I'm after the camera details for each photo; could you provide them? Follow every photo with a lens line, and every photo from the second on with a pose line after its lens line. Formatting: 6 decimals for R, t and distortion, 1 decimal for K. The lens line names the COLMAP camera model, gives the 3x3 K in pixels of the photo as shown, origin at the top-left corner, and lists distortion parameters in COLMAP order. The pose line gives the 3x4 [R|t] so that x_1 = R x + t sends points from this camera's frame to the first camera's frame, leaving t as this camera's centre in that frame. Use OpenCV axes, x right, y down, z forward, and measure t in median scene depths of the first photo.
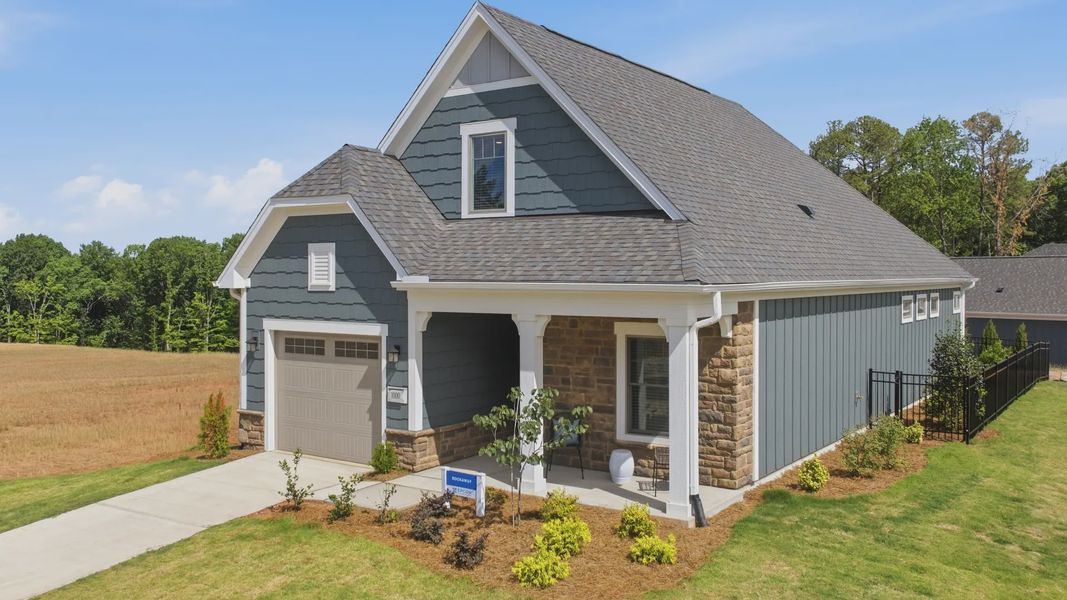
lens RADIAL K [[928.1, 0, 527.9], [0, 928.1, 289.4], [0, 0, 1]] dist [-0.001499, -0.005063]
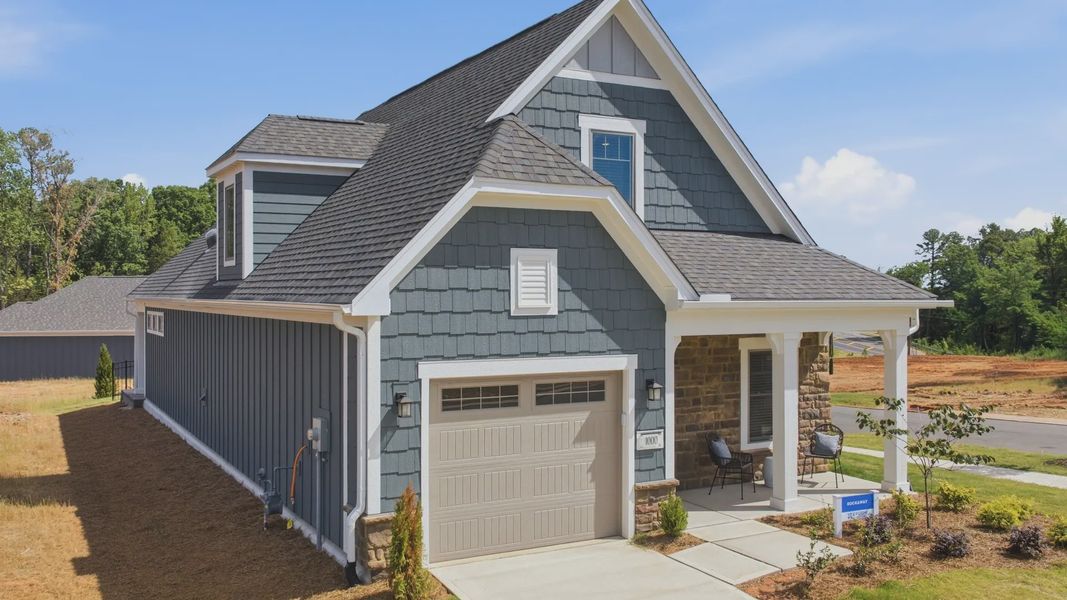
lens RADIAL K [[928.1, 0, 526.0], [0, 928.1, 304.6], [0, 0, 1]] dist [-0.001499, -0.005063]
pose [[0.440832, -0.009723, 0.897537, -0.887074], [0.017198, 0.999849, 0.002385, -0.008805], [-0.897425, 0.014384, 0.440933, 0.706650]]
